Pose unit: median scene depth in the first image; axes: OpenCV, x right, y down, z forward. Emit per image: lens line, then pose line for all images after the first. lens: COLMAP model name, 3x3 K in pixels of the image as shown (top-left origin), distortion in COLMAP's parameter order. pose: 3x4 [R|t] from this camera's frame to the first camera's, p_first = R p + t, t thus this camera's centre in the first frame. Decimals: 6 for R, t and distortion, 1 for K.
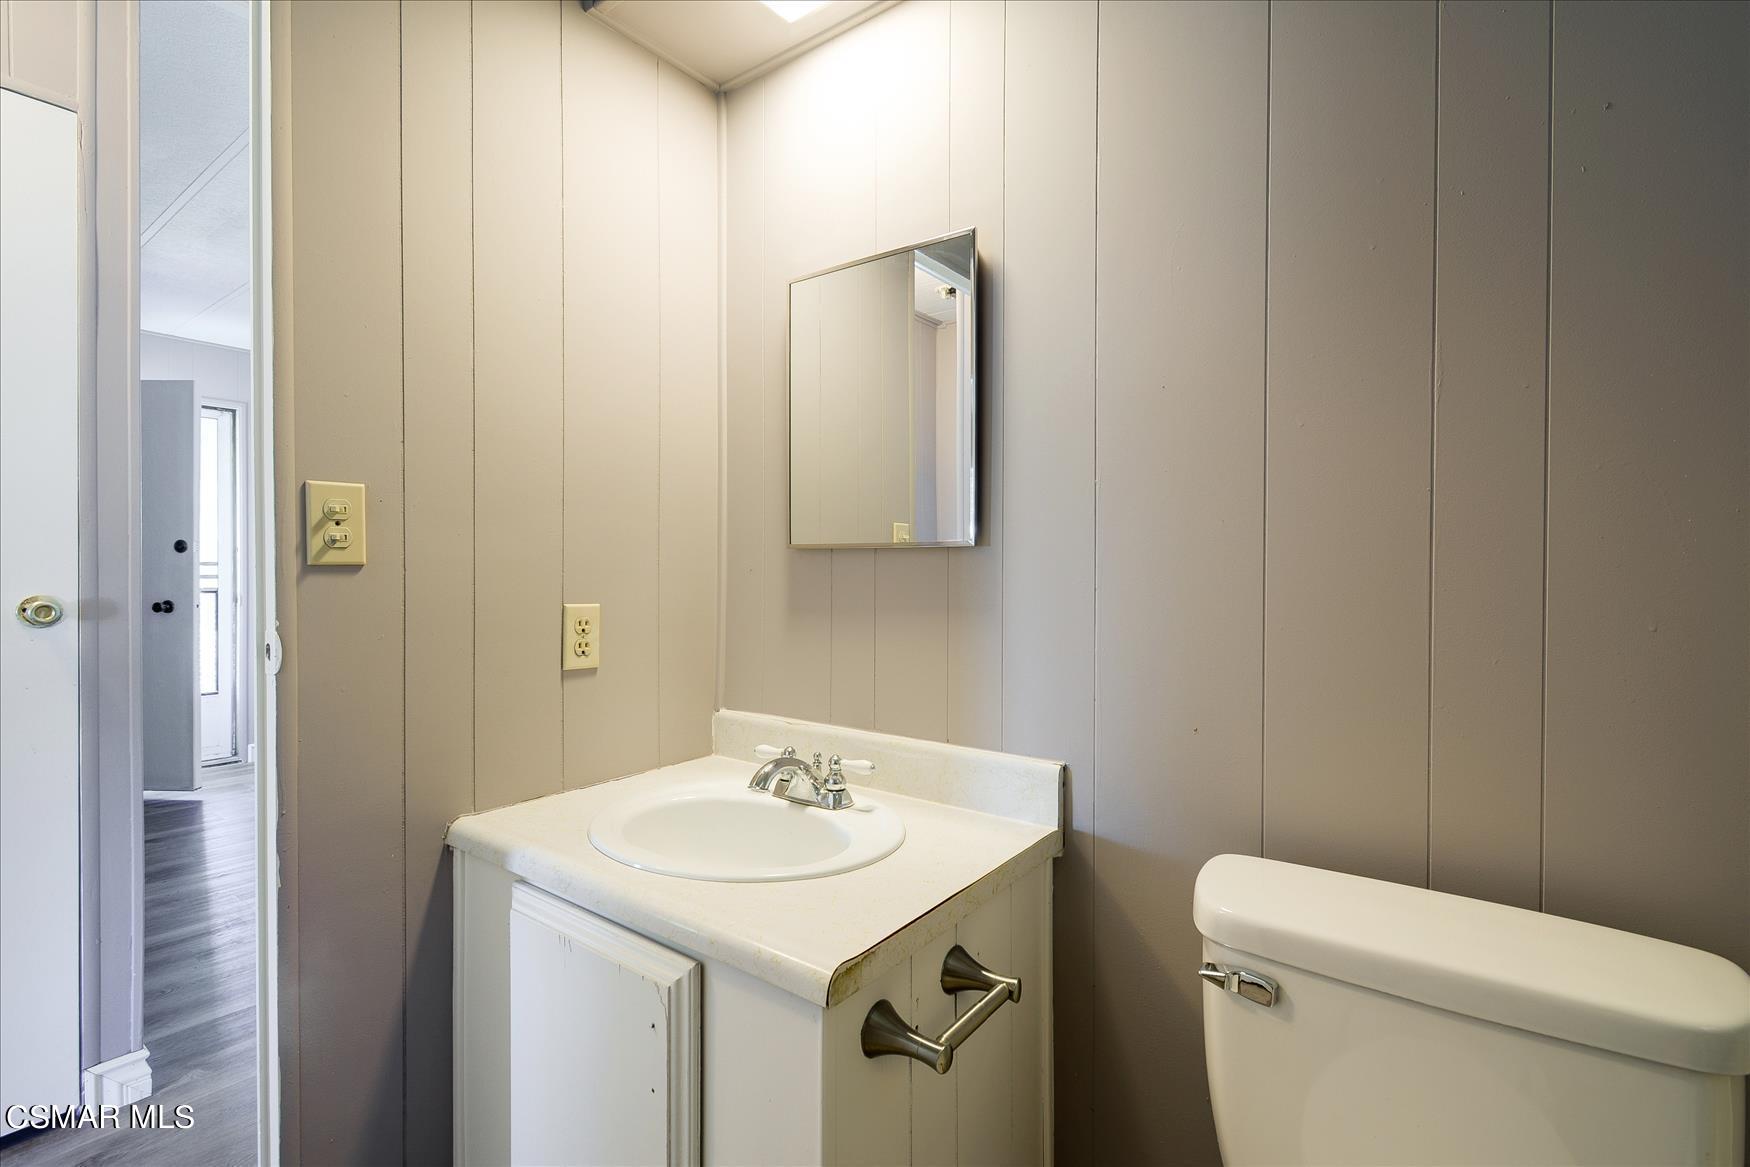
lens RADIAL K [[791.4, 0, 872.4], [0, 791.4, 579.9], [0, 0, 1]] dist [0.008007, -0.003577]
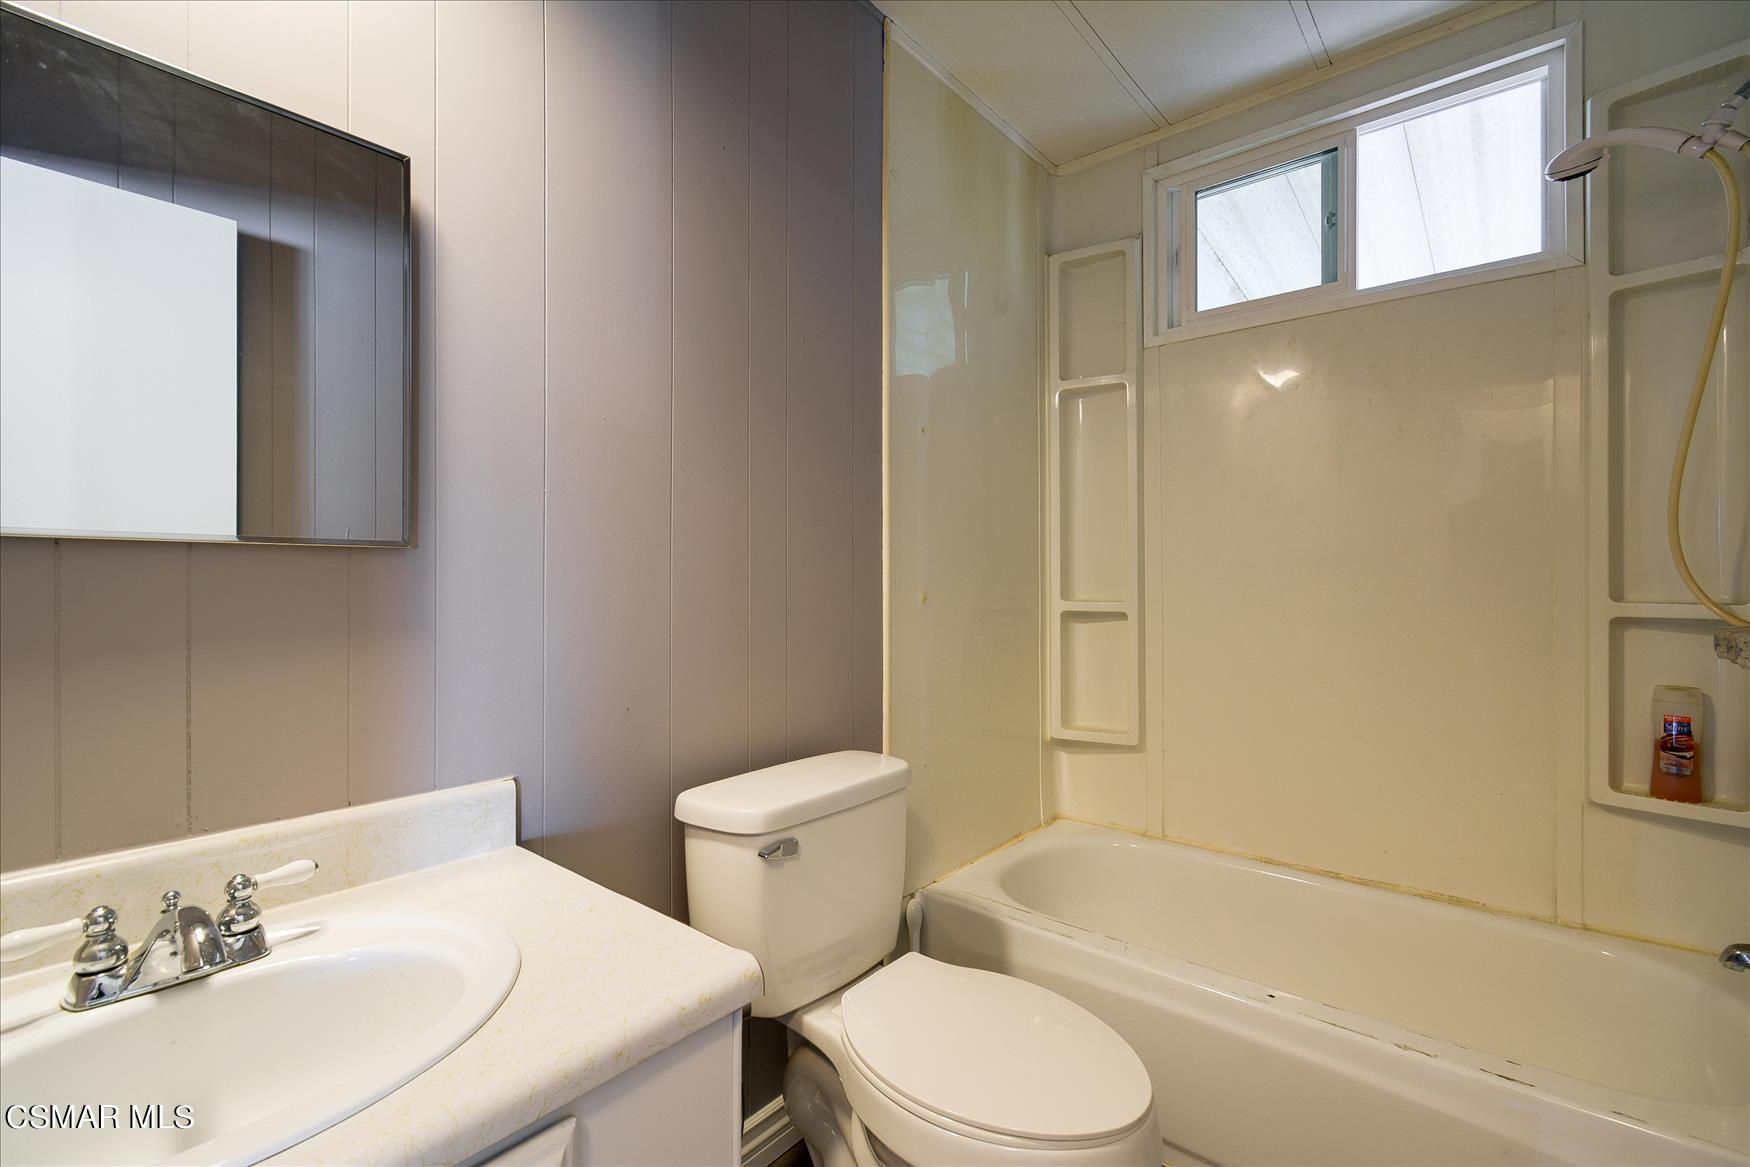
lens RADIAL K [[791.4, 0, 871.9], [0, 791.4, 578.8], [0, 0, 1]] dist [0.008007, -0.003577]
pose [[0.032046, -0.002102, 0.999484, -0.655324], [0.010247, 0.999946, 0.001775, -0.007128], [-0.999434, 0.010185, 0.032066, 0.484930]]
